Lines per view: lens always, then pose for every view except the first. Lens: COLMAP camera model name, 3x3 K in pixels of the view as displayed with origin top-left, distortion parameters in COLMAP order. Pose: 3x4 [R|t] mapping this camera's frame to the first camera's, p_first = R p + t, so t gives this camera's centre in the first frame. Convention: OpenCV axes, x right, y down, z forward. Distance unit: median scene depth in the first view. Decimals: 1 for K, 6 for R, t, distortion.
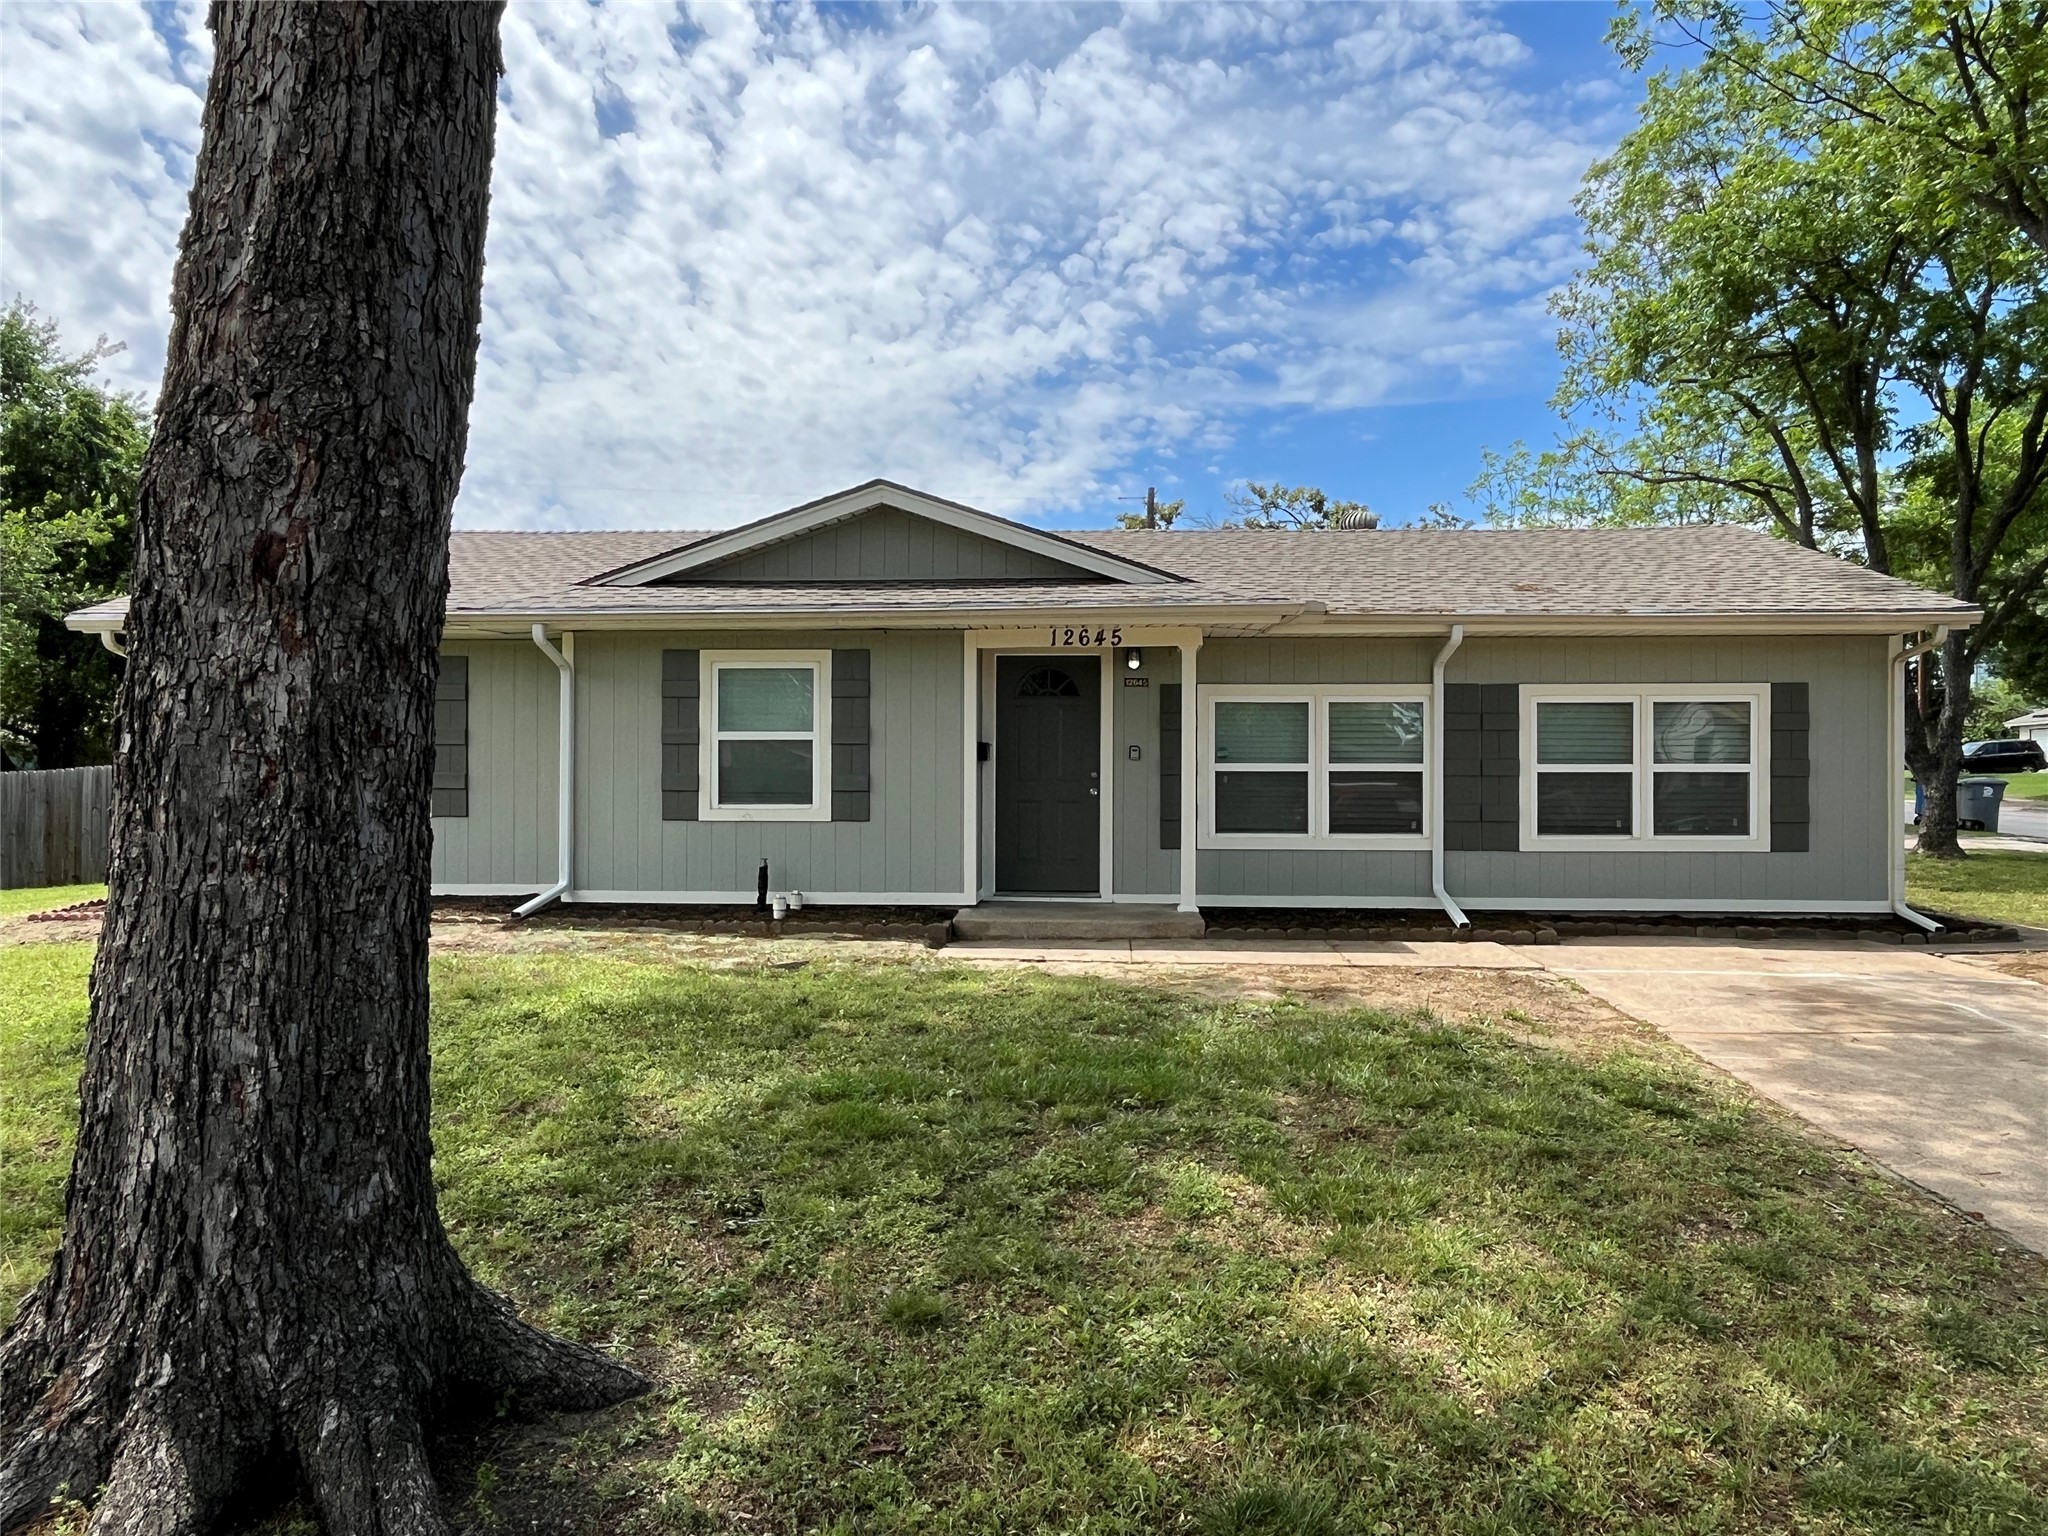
lens RADIAL K [[1337.1, 0, 1022.3], [0, 1337.1, 729.9], [0, 0, 1]] dist [-0.053276, 0.000826]
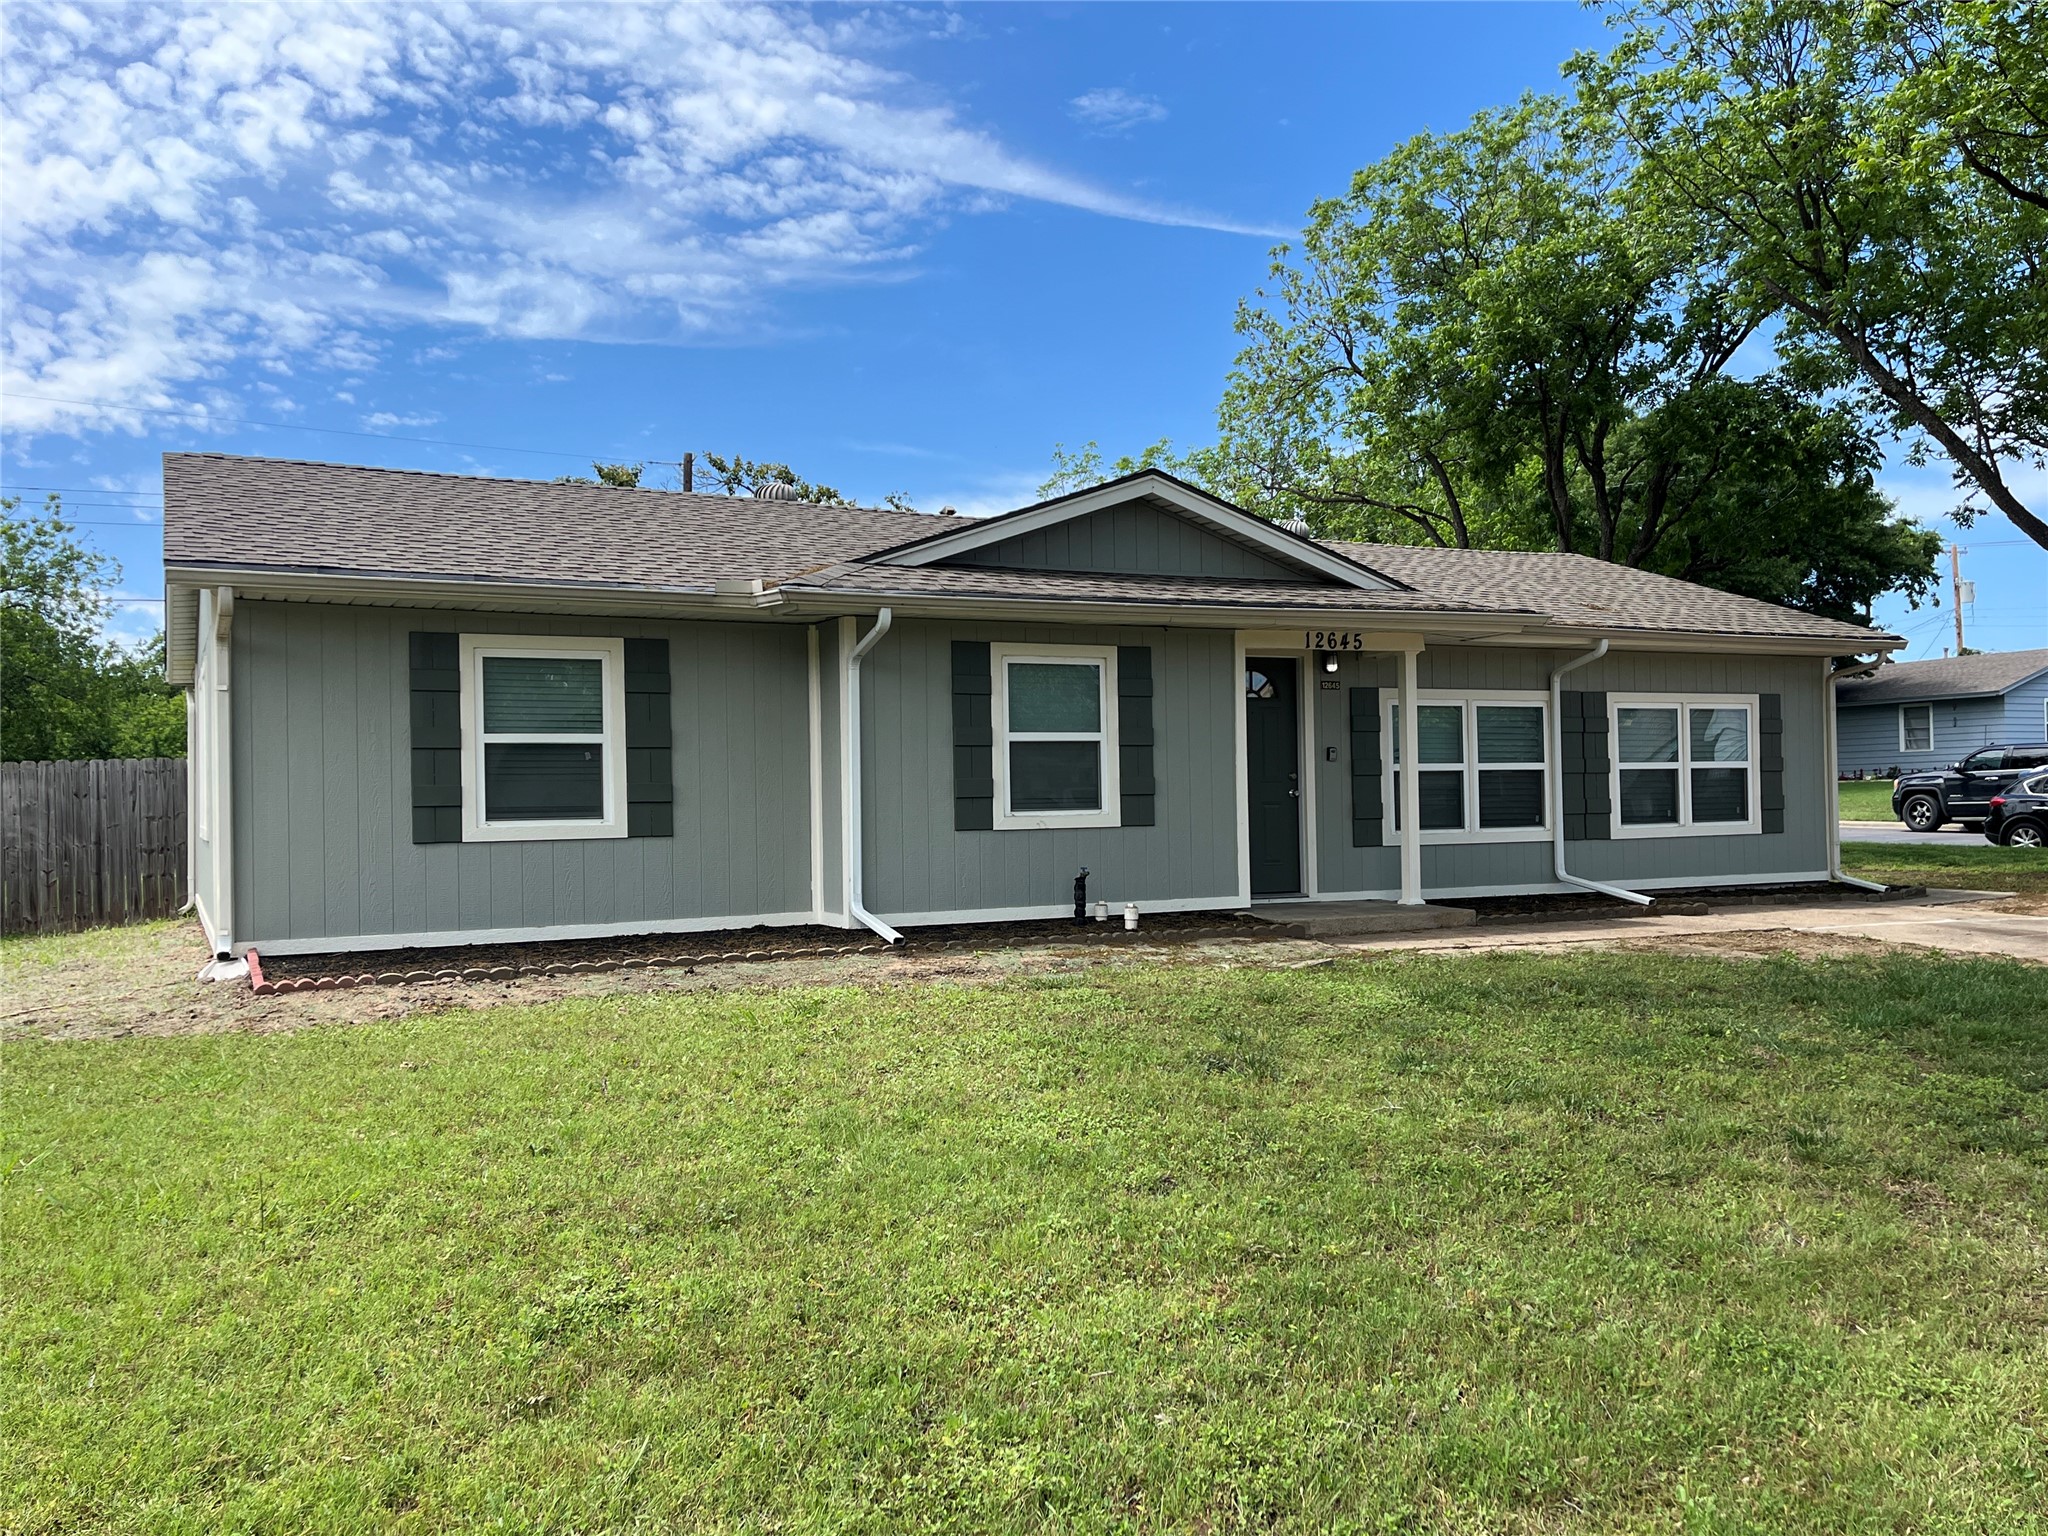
lens RADIAL K [[1653.2, 0, 1024.0], [0, 1653.2, 768.0], [0, 0, 1]] dist [0.201598, -0.280056]
pose [[0.857950, -0.008832, 0.513658, -0.785882], [0.004007, 0.999937, 0.010501, 0.013640], [-0.513718, -0.006952, 0.857931, 0.024779]]
